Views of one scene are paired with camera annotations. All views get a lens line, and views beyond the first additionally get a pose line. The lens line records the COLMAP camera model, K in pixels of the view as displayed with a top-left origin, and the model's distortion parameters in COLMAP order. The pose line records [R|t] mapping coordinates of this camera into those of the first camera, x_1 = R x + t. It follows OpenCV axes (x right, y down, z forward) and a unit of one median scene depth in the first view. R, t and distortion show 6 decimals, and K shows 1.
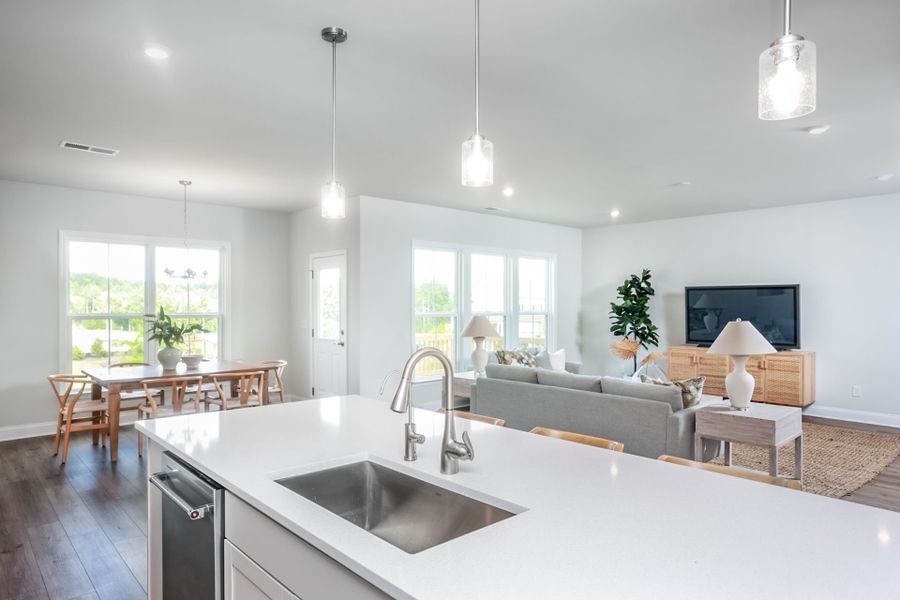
lens RADIAL K [[586.3, 0, 450.0], [0, 586.3, 300.0], [0, 0, 1]] dist [0.001465, 0.000789]
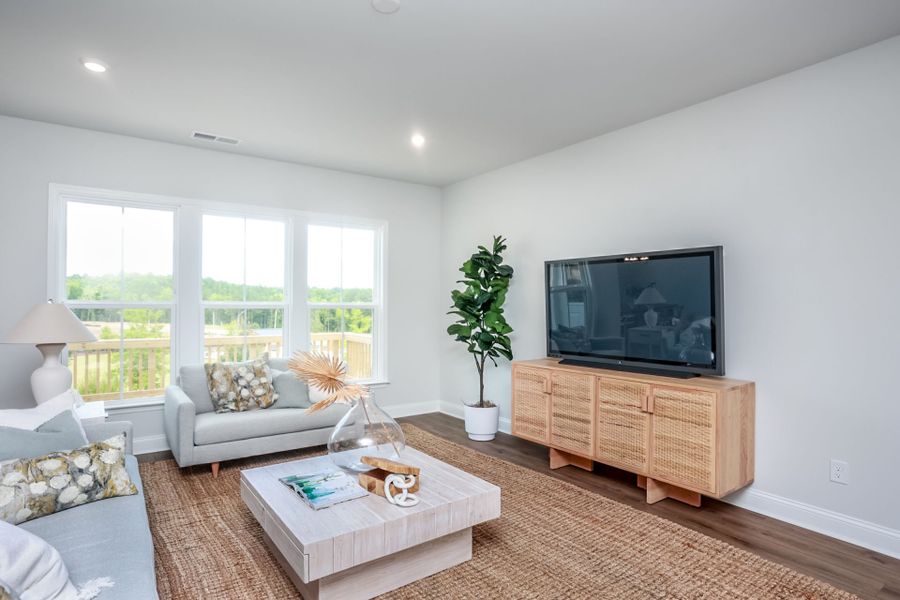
lens RADIAL K [[508.0, 0, 436.7], [0, 508.0, 296.6], [0, 0, 1]] dist [0.001066, 0.000820]
pose [[0.982591, -0.002139, -0.185772, 0.422675], [0.000463, 0.999959, -0.009064, 0.019607], [0.185784, 0.008820, 0.982551, 0.513824]]
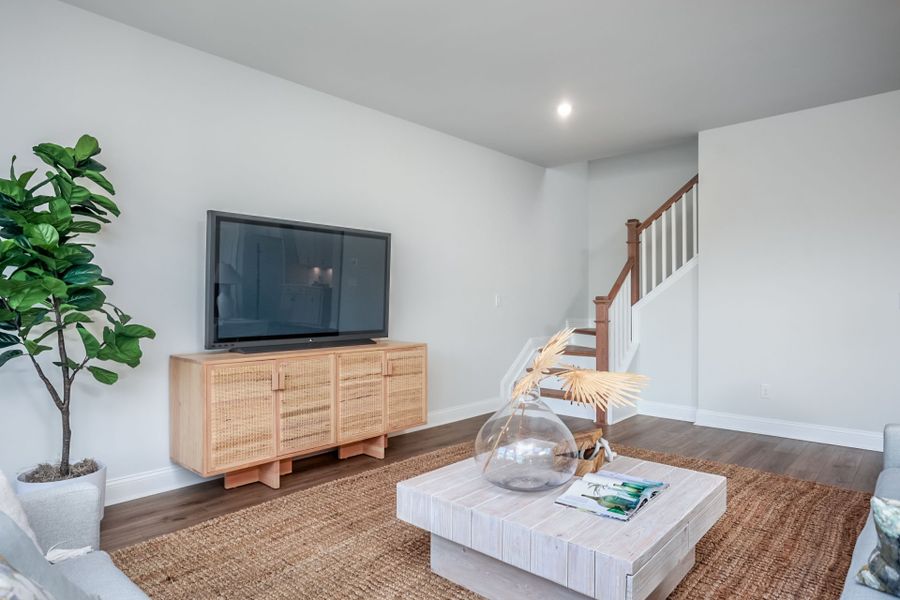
lens RADIAL K [[536.1, 0, 450.0], [0, 536.1, 300.0], [0, 0, 1]] dist [-0.014683, 0.001429]
pose [[-0.049847, 0.000661, 0.998757, 0.020488], [-0.005343, 0.999985, -0.000928, 0.042928], [-0.998743, -0.005383, -0.049842, 0.930146]]
